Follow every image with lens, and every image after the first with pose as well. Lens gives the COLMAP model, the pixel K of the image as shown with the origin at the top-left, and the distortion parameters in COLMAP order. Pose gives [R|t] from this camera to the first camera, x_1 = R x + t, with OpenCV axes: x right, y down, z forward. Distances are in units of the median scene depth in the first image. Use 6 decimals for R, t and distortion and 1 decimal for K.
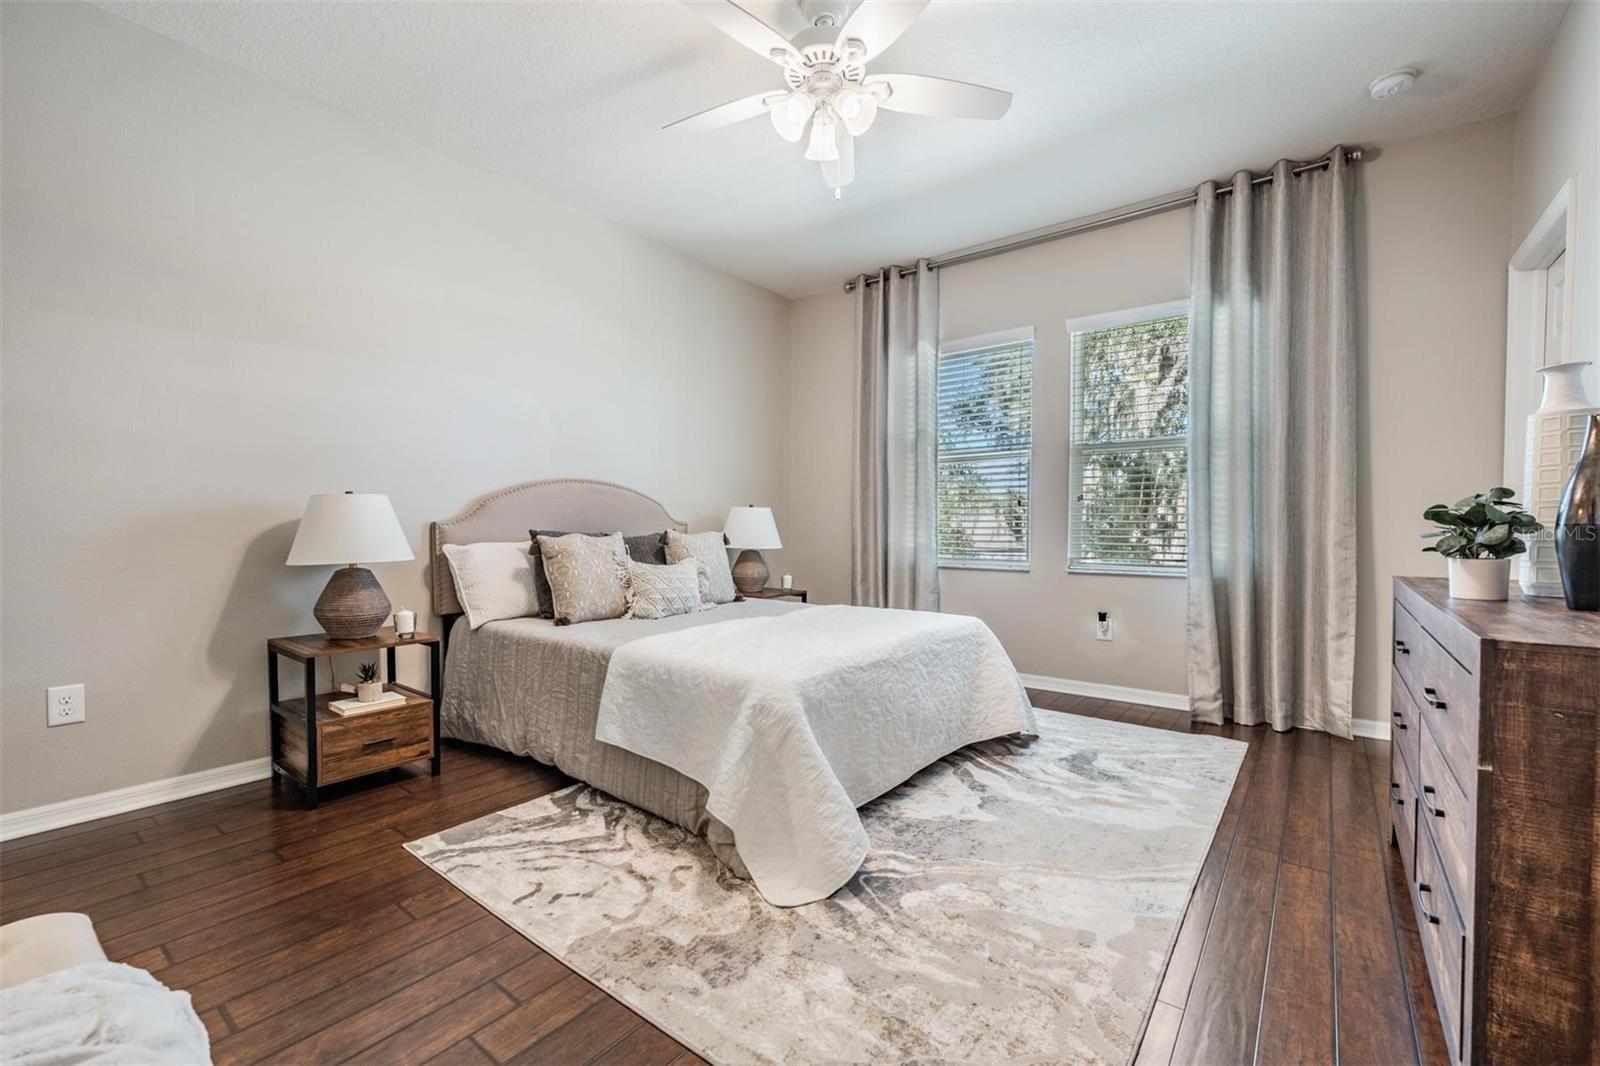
lens RADIAL K [[689.8, 0, 800.0], [0, 689.8, 507.8], [0, 0, 1]] dist [0.000892, 0.000029]
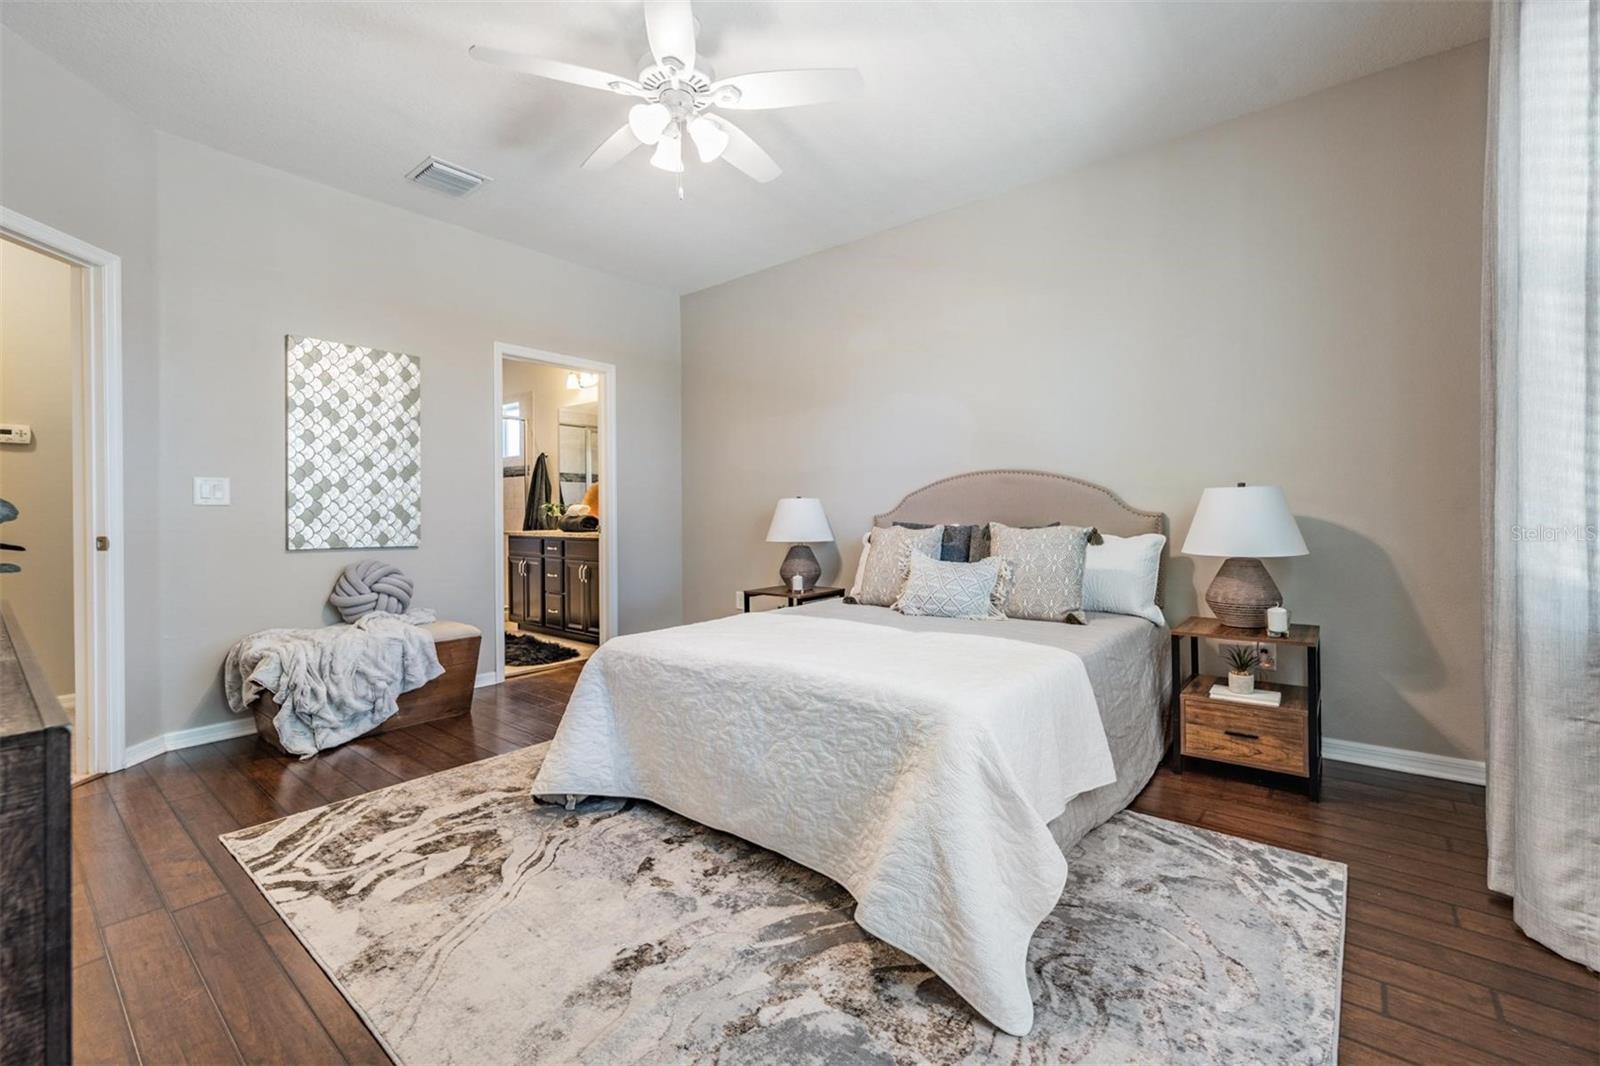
lens RADIAL K [[689.8, 0, 800.0], [0, 689.8, 507.8], [0, 0, 1]] dist [0.000892, 0.000029]
pose [[-0.030716, -0.007378, -0.999501, 0.900041], [0.018285, 0.999801, -0.007942, 0.019829], [0.999361, -0.018520, -0.030575, 1.048391]]
